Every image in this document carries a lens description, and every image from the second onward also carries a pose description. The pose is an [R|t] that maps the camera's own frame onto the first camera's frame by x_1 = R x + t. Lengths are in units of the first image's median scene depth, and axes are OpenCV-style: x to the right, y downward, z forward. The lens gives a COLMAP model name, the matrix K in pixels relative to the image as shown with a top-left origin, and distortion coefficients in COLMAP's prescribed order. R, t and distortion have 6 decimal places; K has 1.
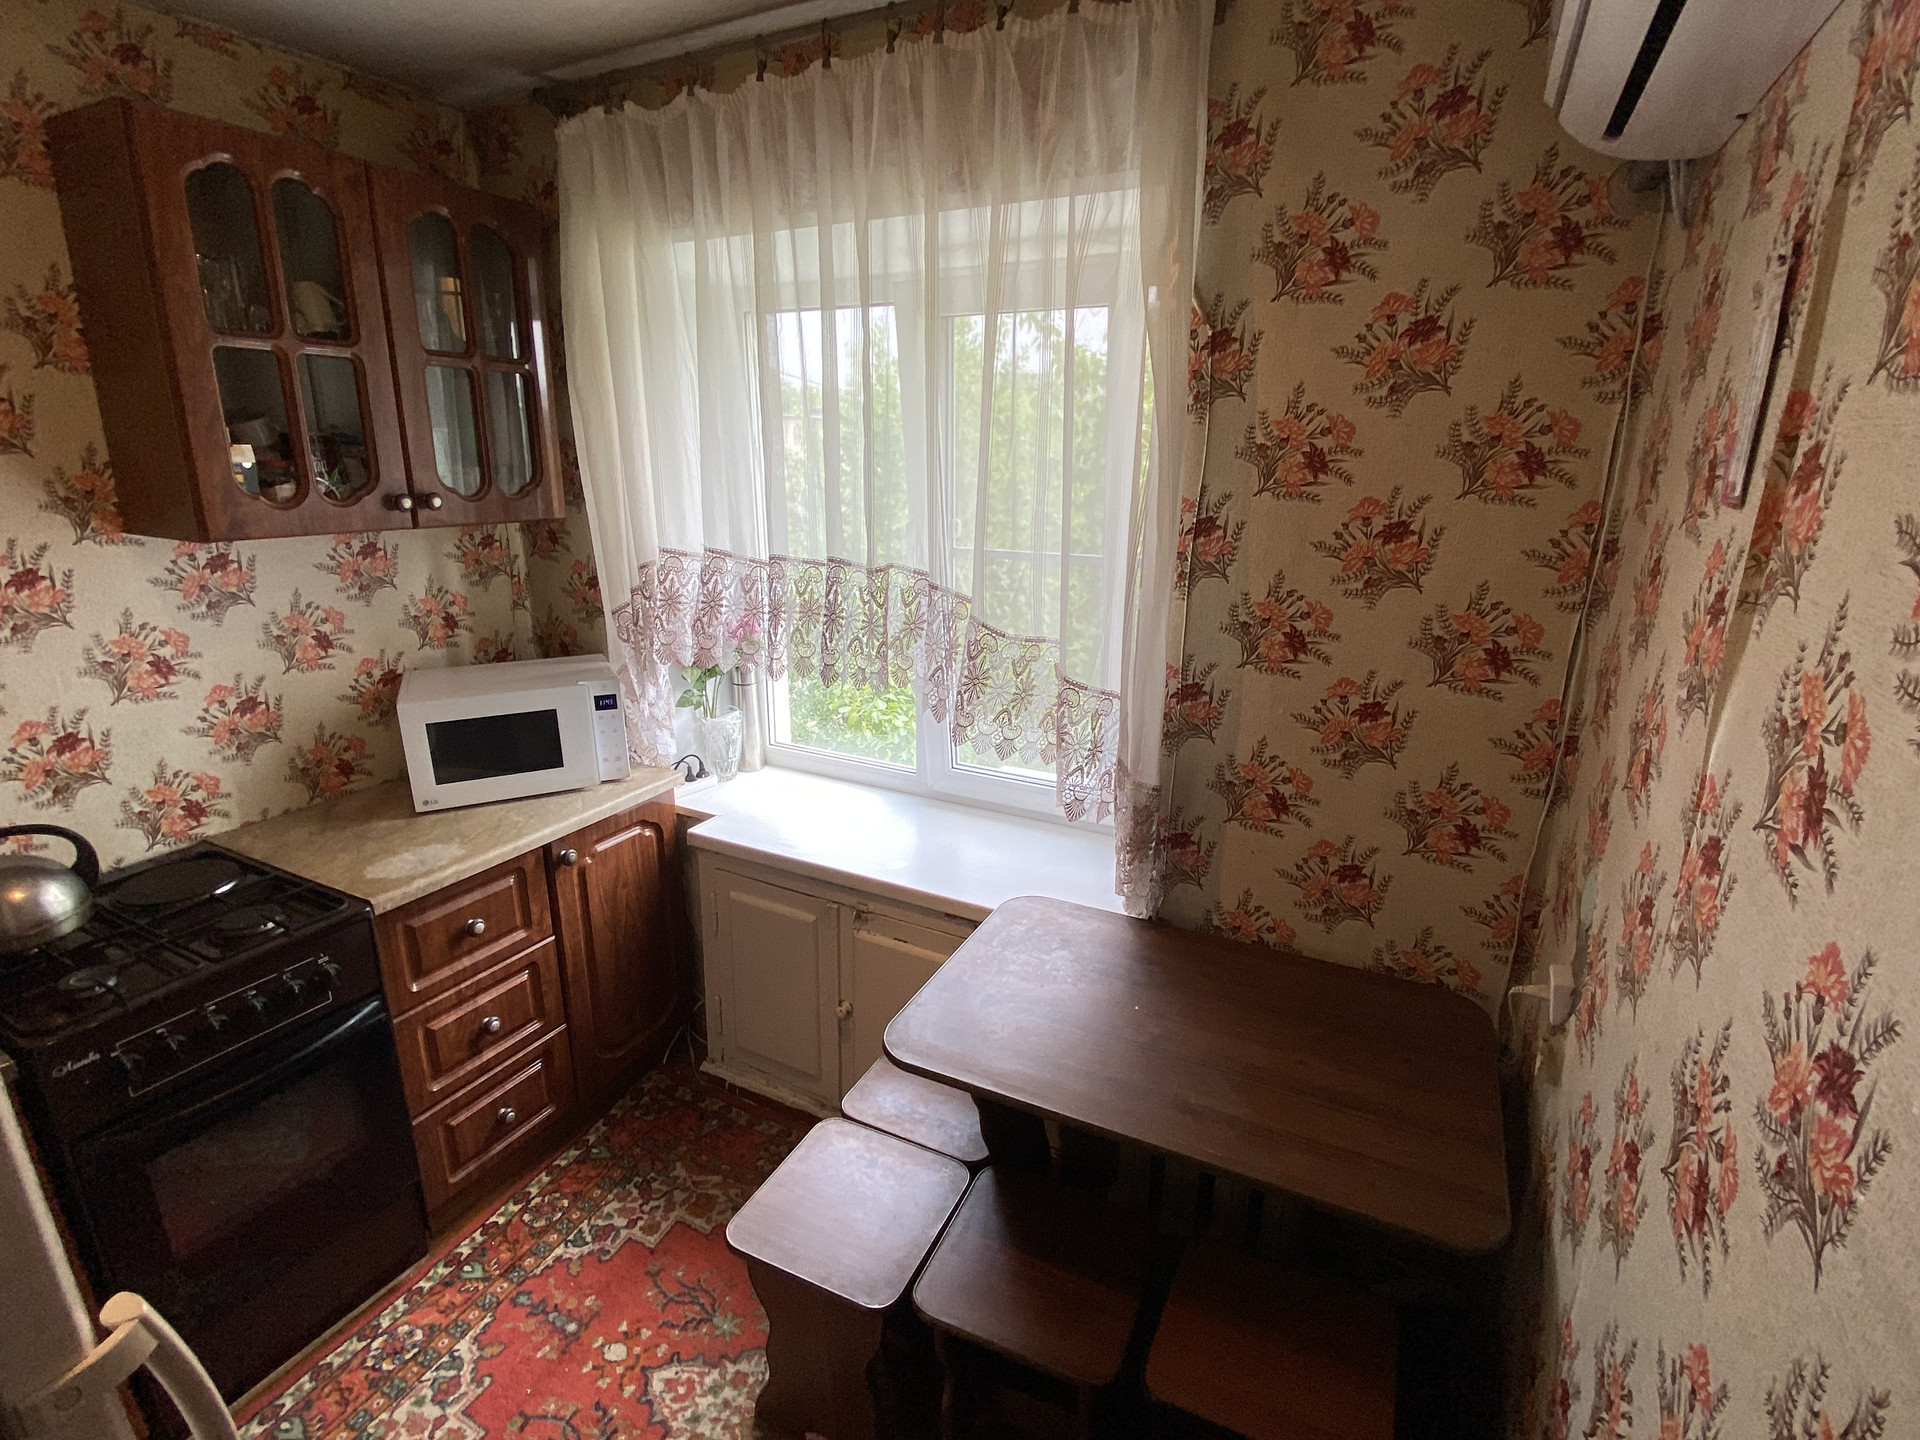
lens RADIAL K [[902.2, 0, 959.3], [0, 902.2, 711.2], [0, 0, 1]] dist [0.001858, -0.013418]
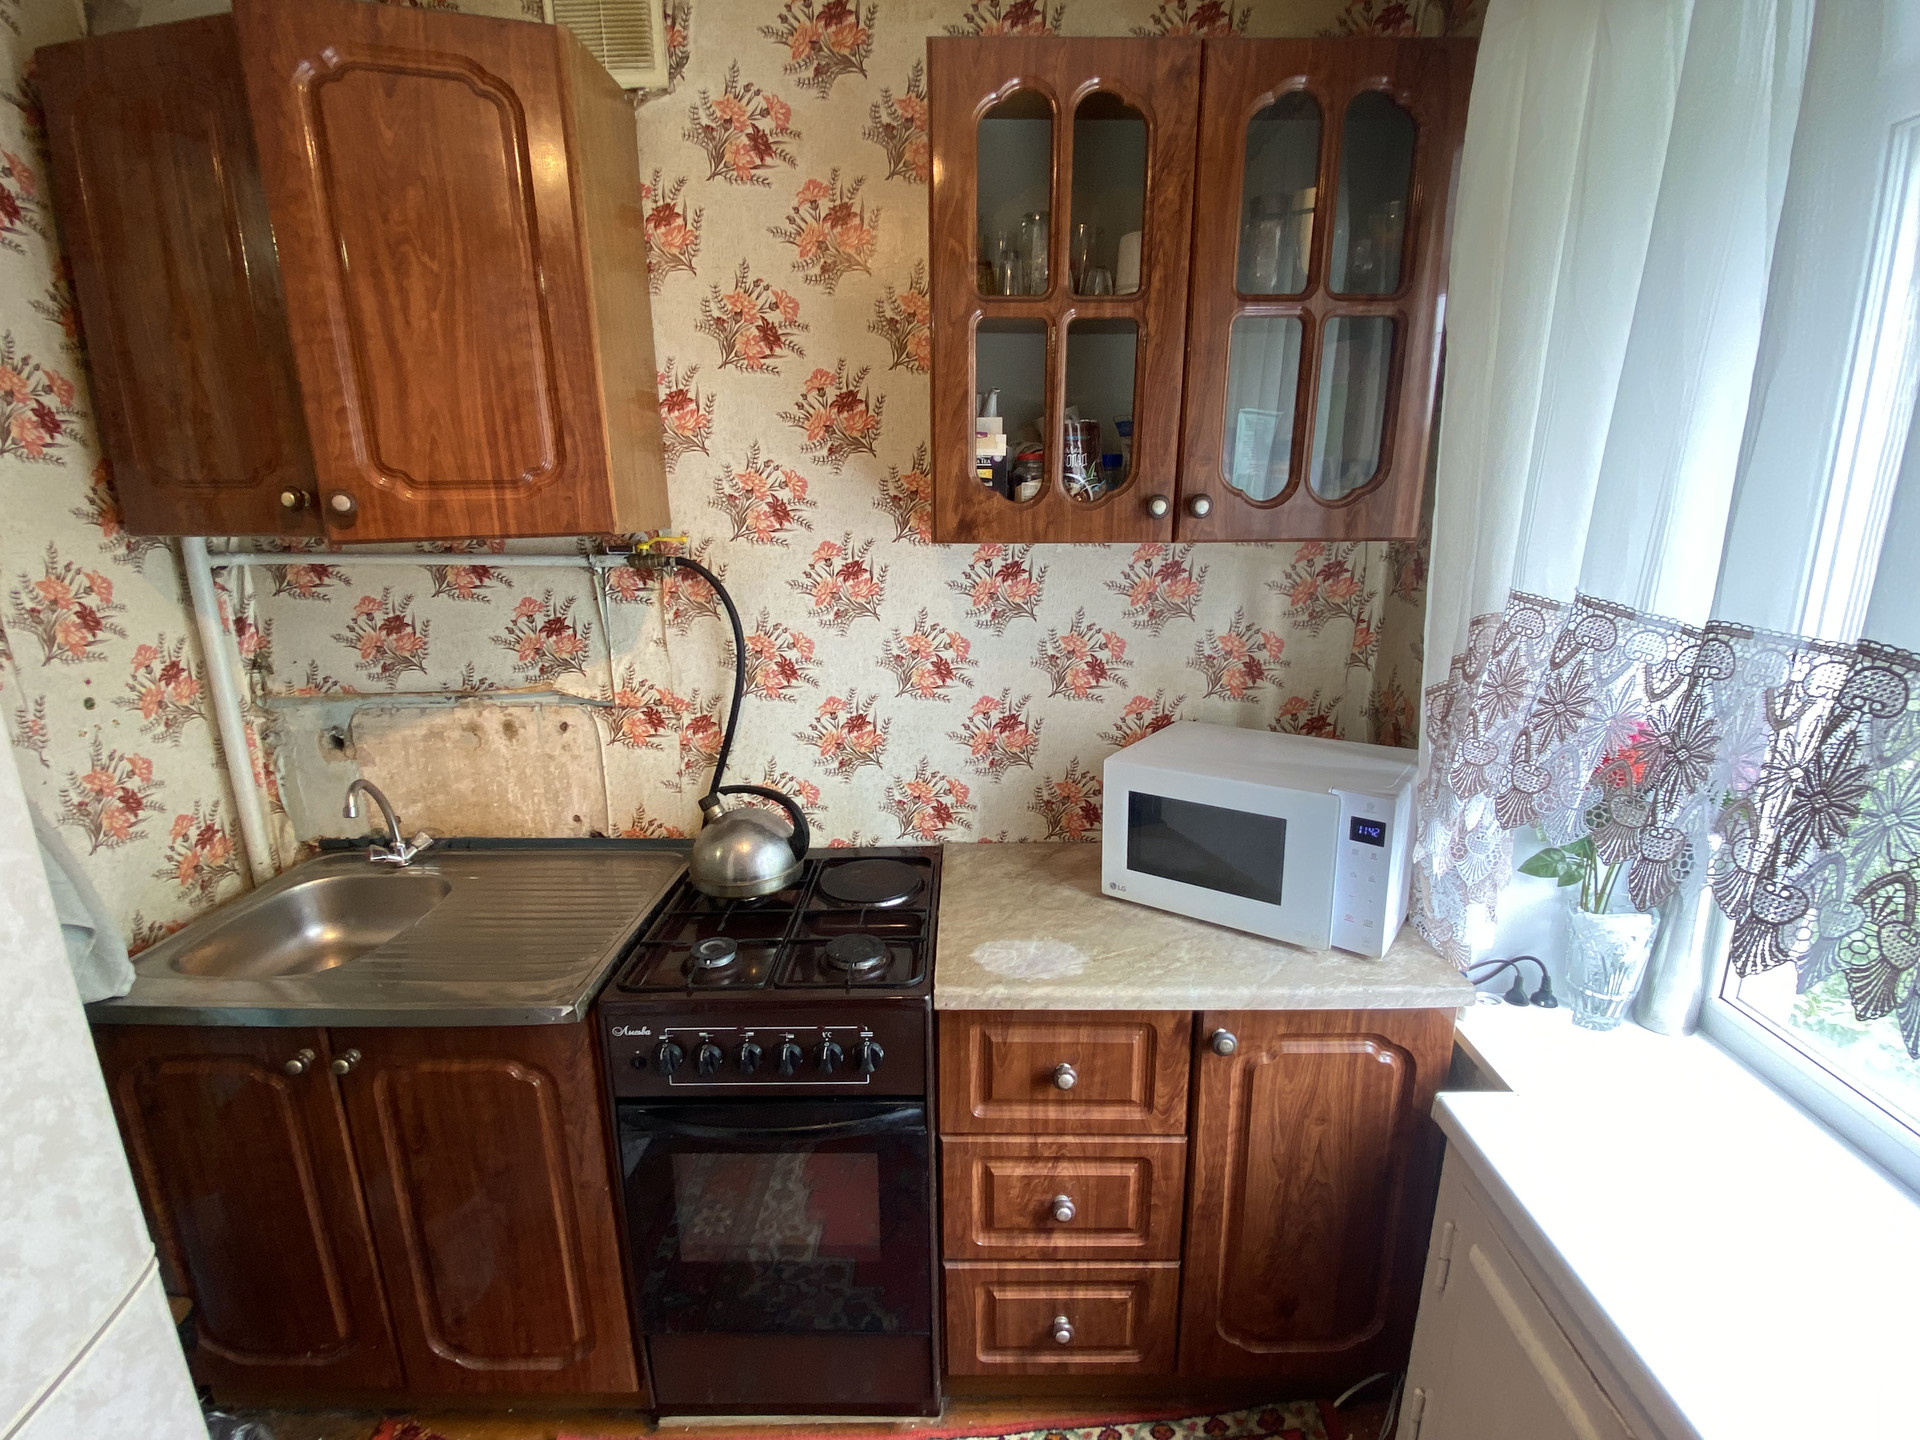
lens RADIAL K [[902.2, 0, 928.9], [0, 902.2, 715.0], [0, 0, 1]] dist [0.001858, -0.013418]
pose [[0.454964, 0.188395, -0.870354, -0.005755], [-0.232985, 0.968504, 0.087851, -0.076780], [0.859492, 0.162811, 0.484527, 0.461343]]
